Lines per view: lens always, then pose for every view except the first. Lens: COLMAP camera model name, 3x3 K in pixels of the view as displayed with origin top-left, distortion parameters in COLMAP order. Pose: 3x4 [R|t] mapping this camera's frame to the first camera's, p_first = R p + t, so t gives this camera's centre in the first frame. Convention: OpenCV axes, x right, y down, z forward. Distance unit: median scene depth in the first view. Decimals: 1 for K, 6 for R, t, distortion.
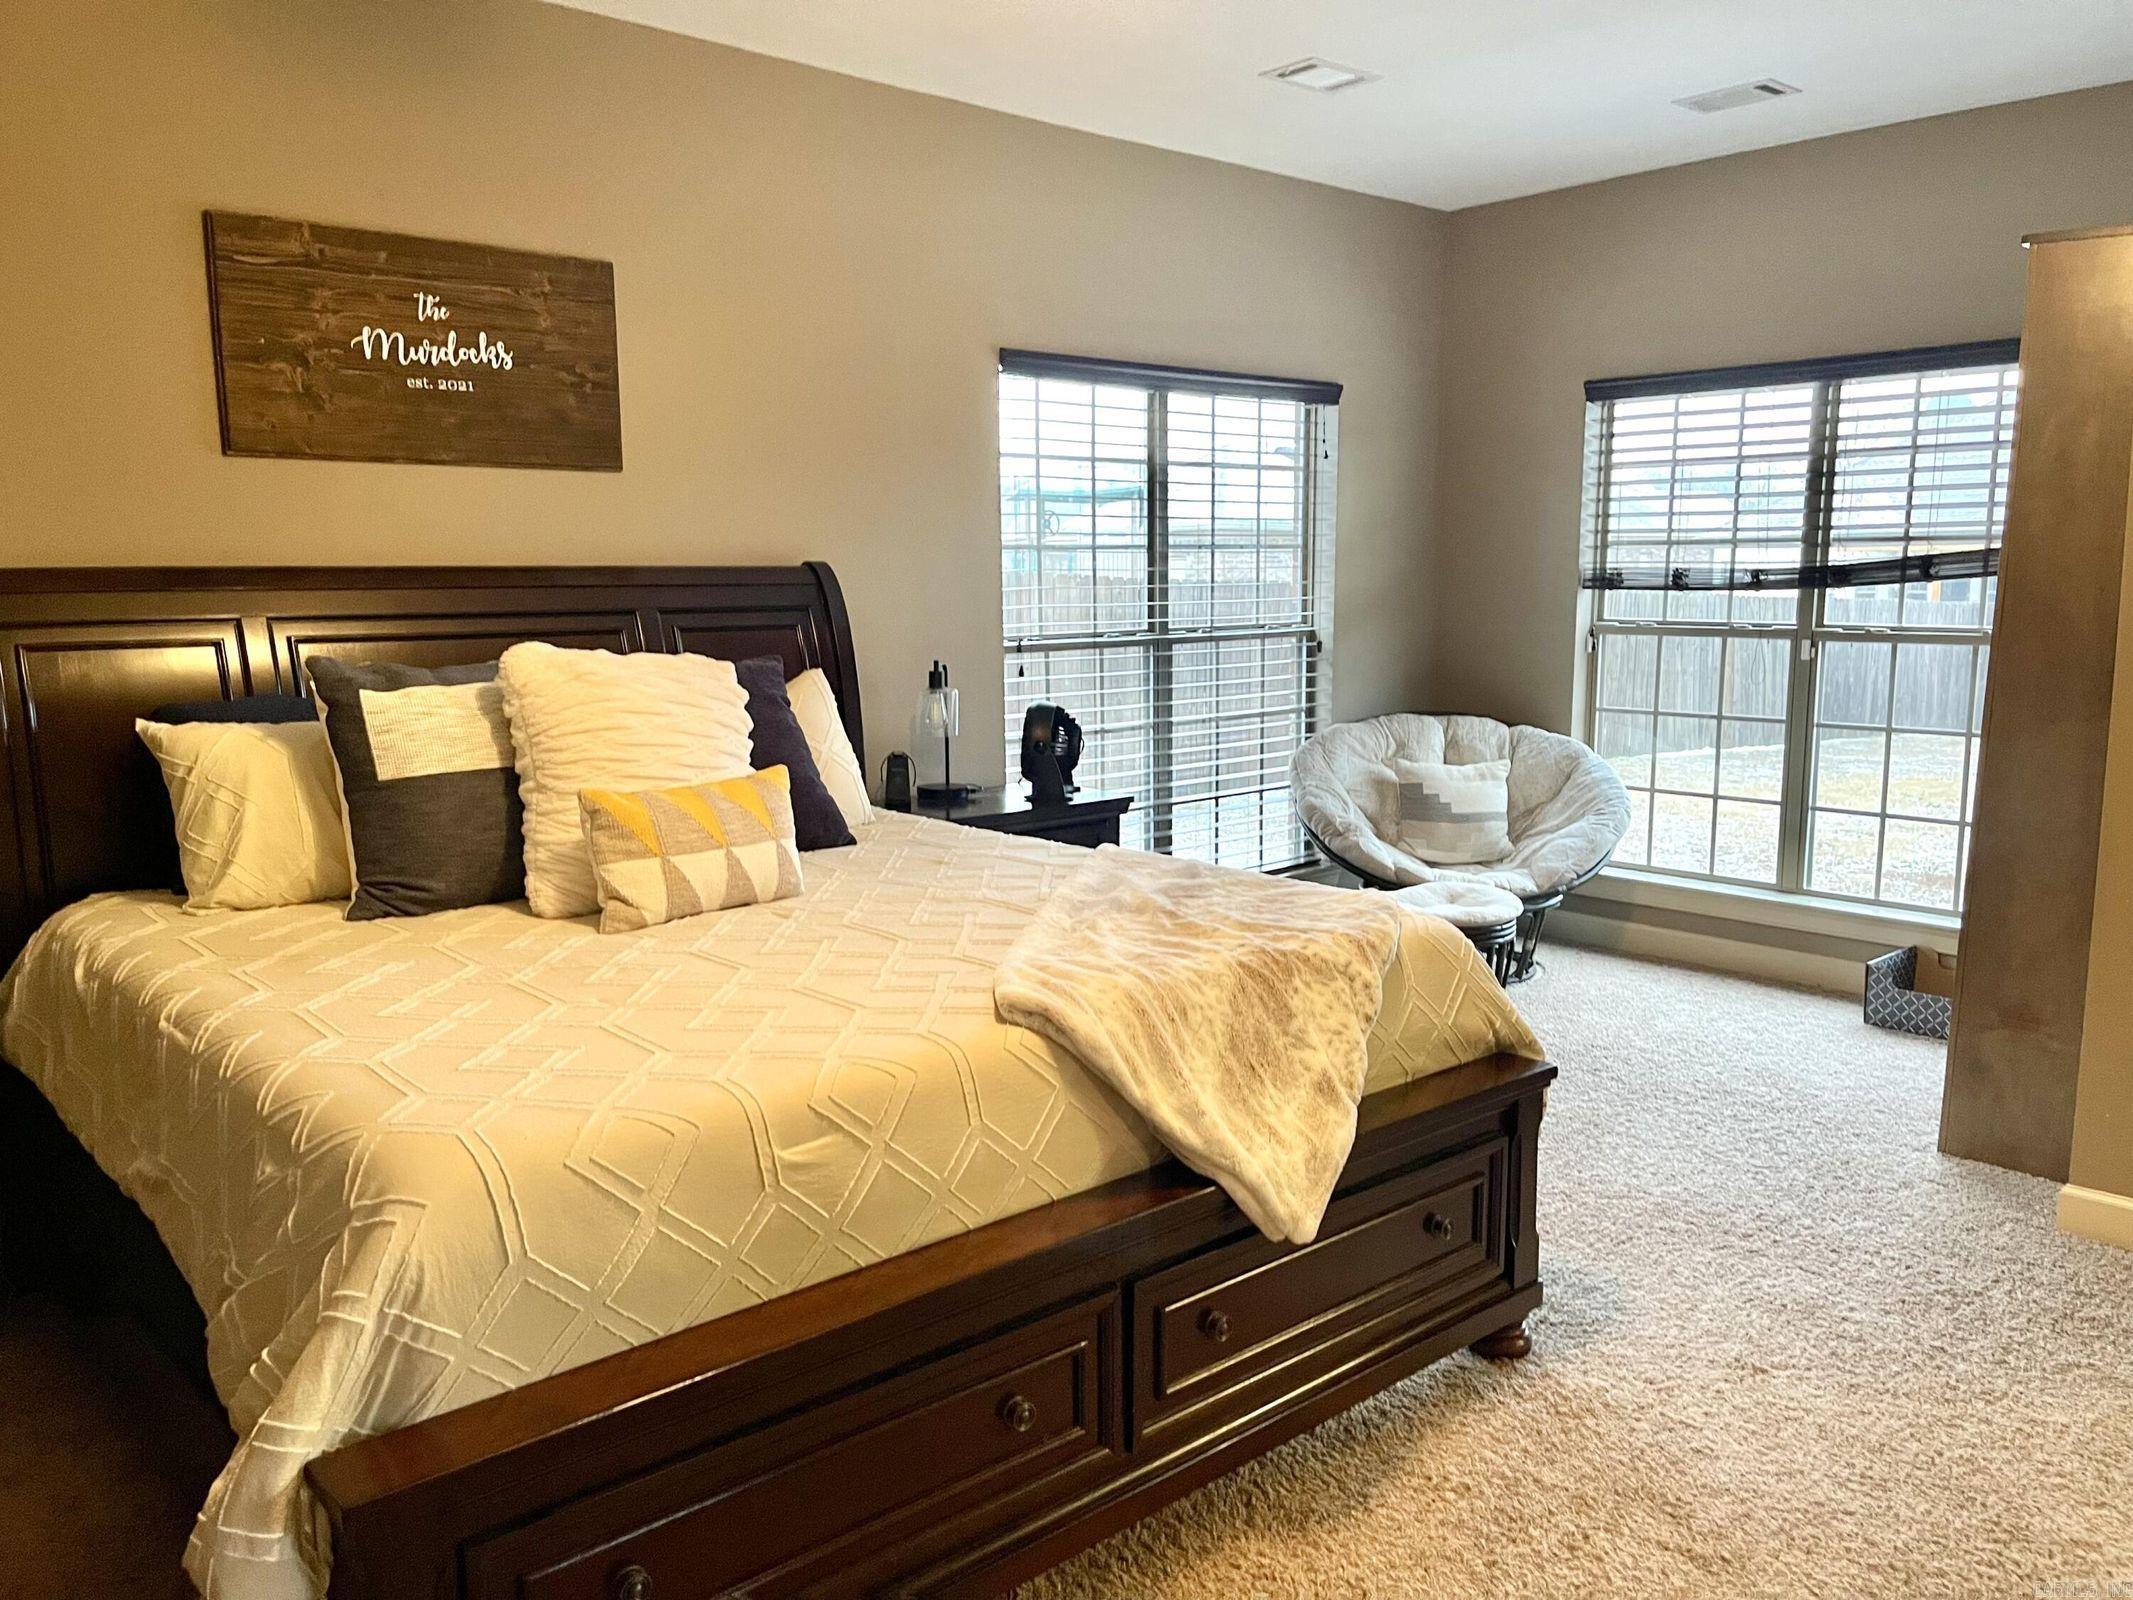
lens RADIAL K [[1615.3, 0, 1080.3], [0, 1615.3, 784.4], [0, 0, 1]] dist [0.061451, -0.078631]
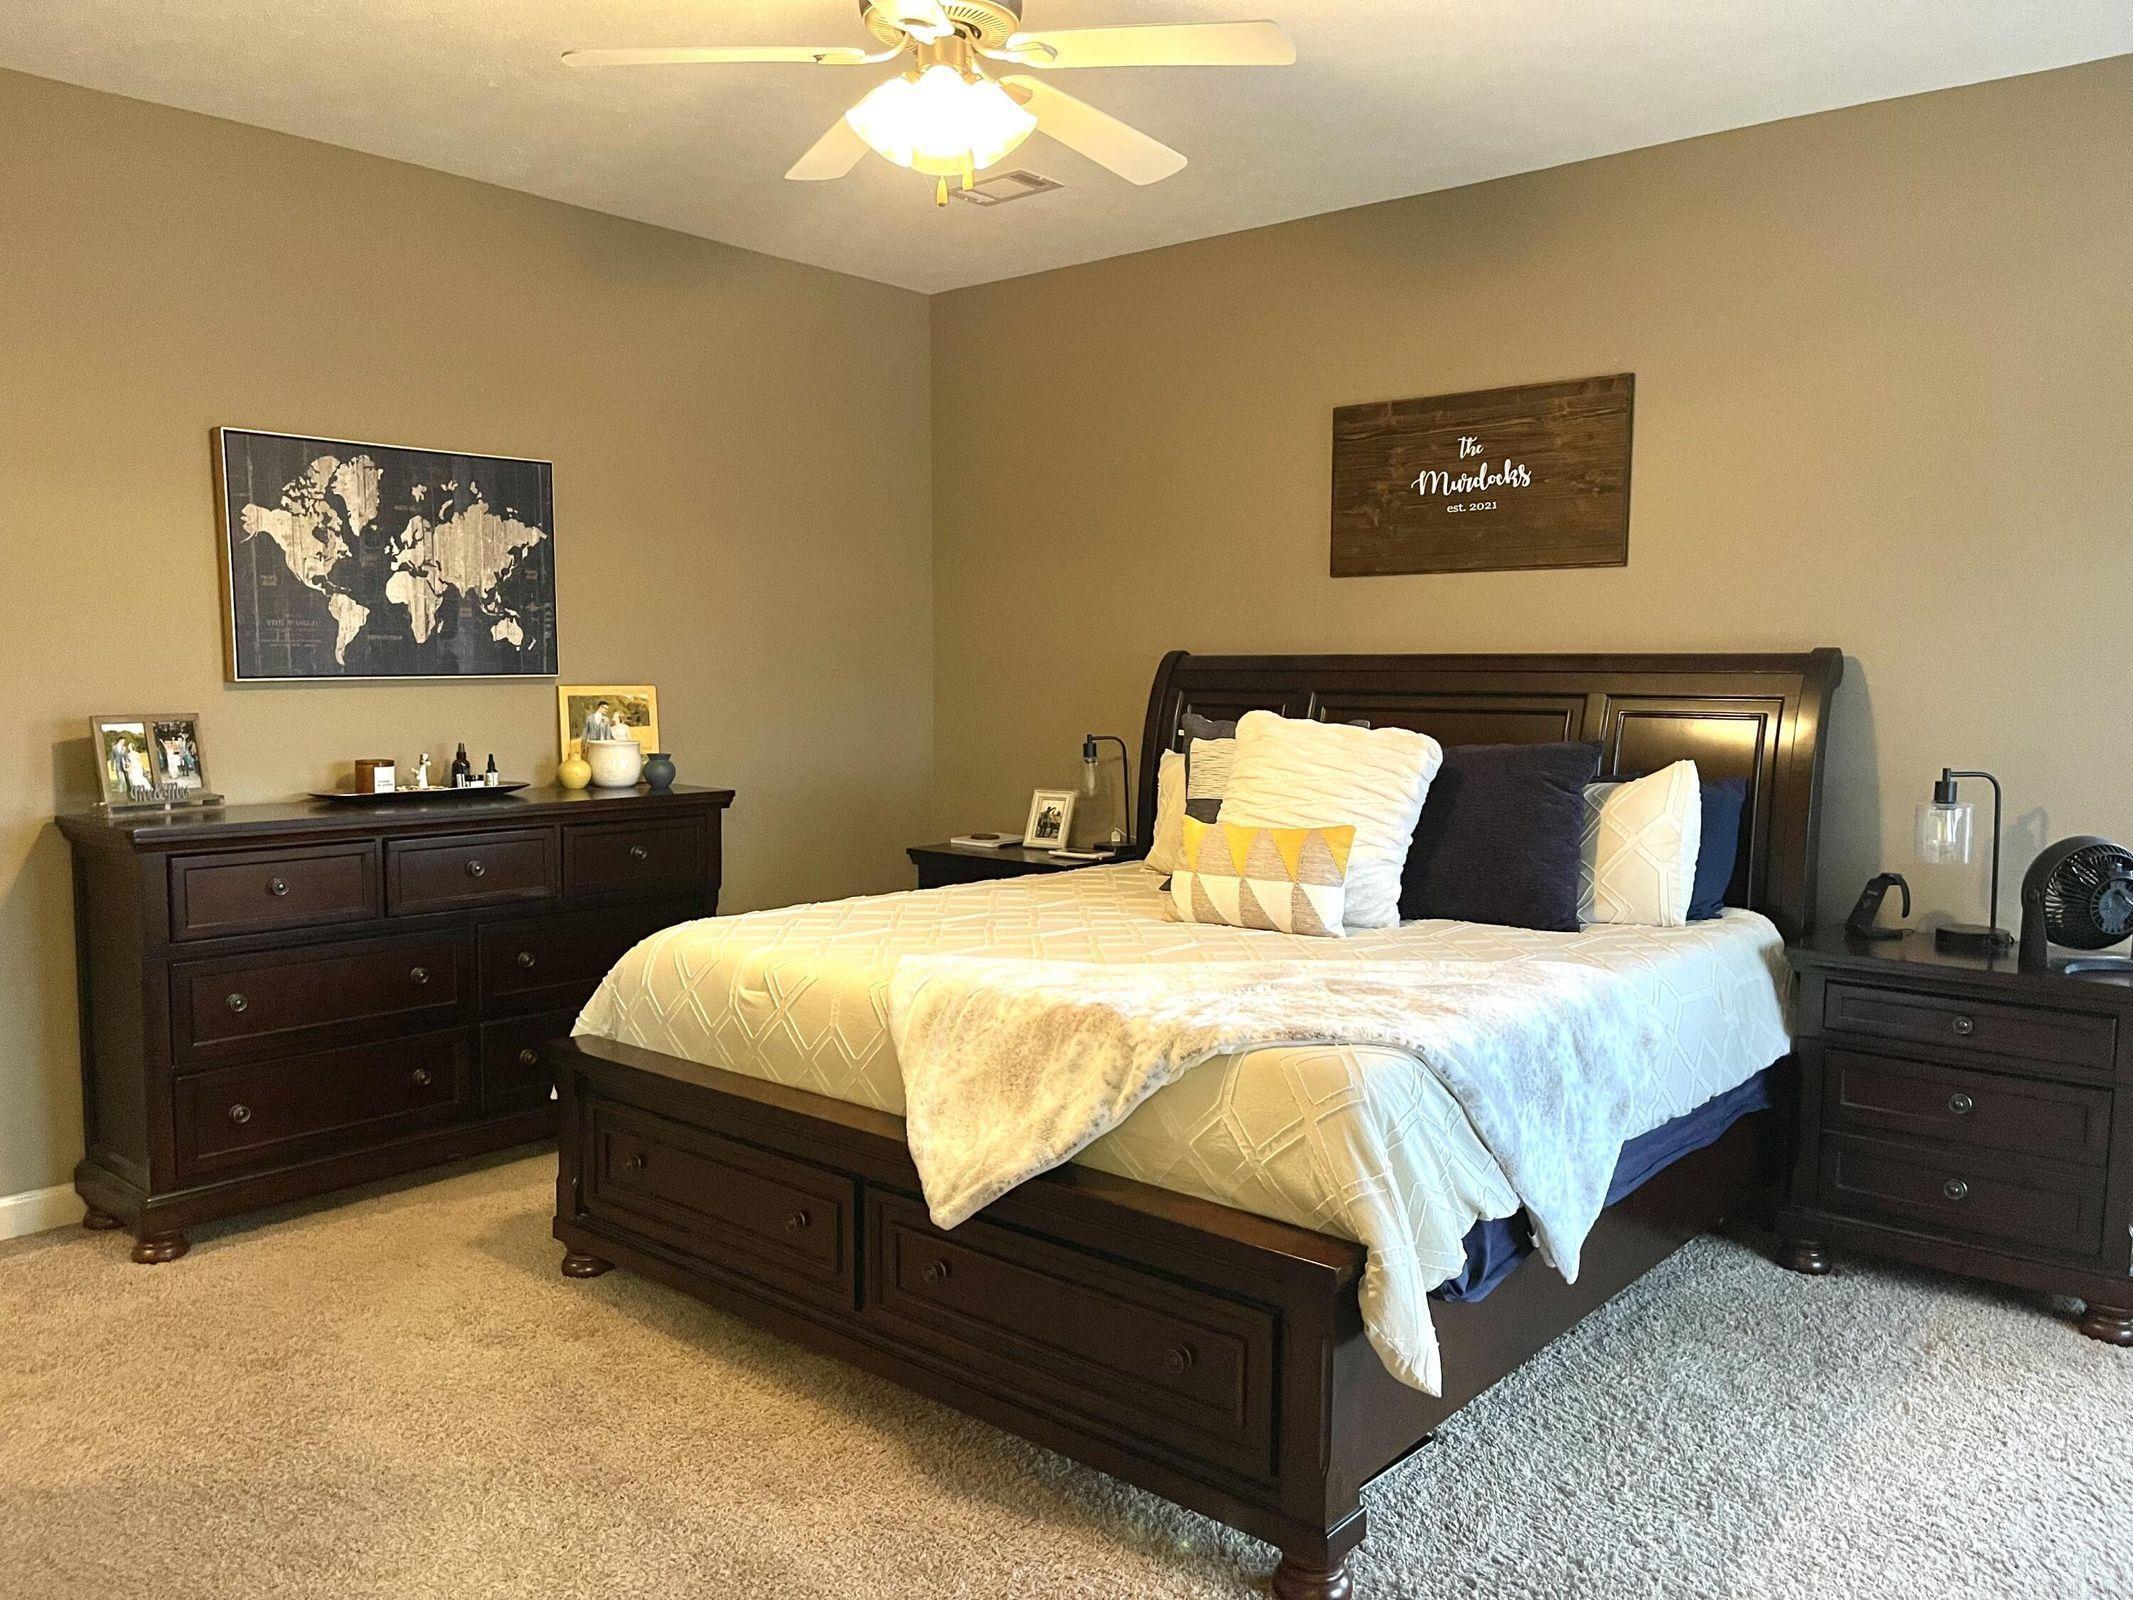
lens RADIAL K [[1615.3, 0, 1076.0], [0, 1615.3, 800.6], [0, 0, 1]] dist [0.061451, -0.078631]
pose [[0.134870, 0.094252, -0.986371, 0.807011], [-0.133377, 0.988133, 0.076183, -0.079640], [0.981846, 0.121285, 0.145840, 0.555360]]
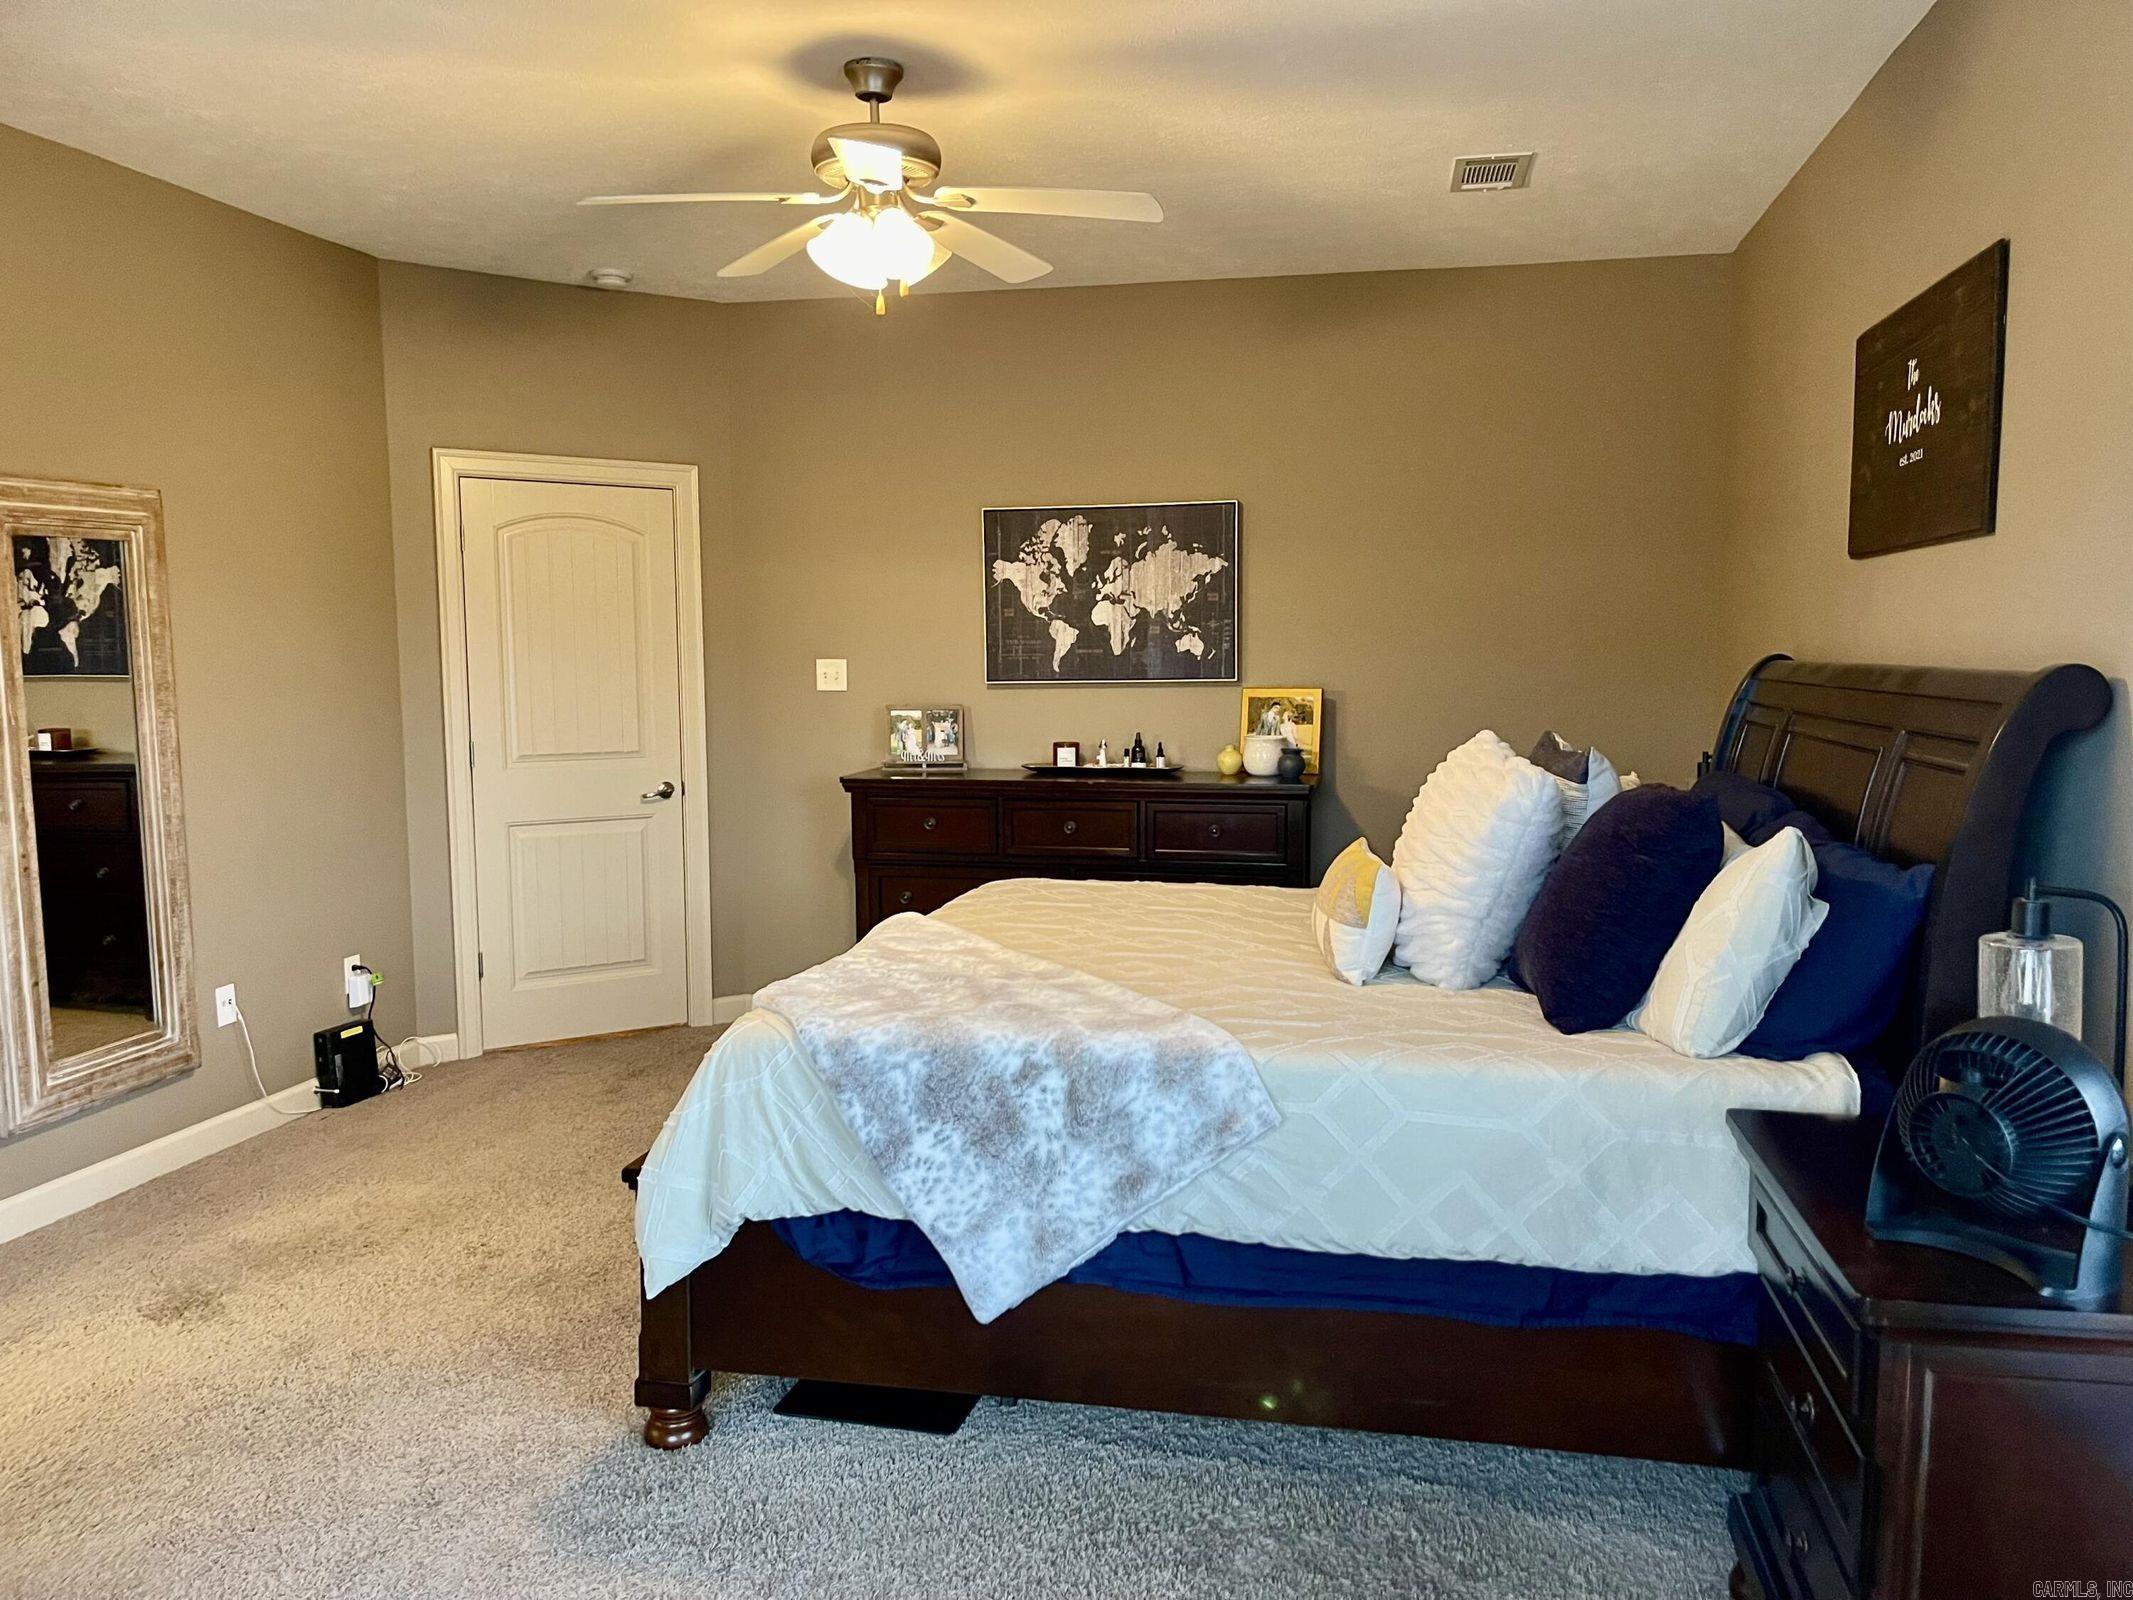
lens RADIAL K [[1615.3, 0, 1075.4], [0, 1615.3, 809.1], [0, 0, 1]] dist [0.061451, -0.078631]
pose [[-0.805206, 0.072783, -0.588512, 0.503226], [-0.064558, 0.975781, 0.209007, -0.216710], [0.589471, 0.206287, -0.781006, 1.467524]]
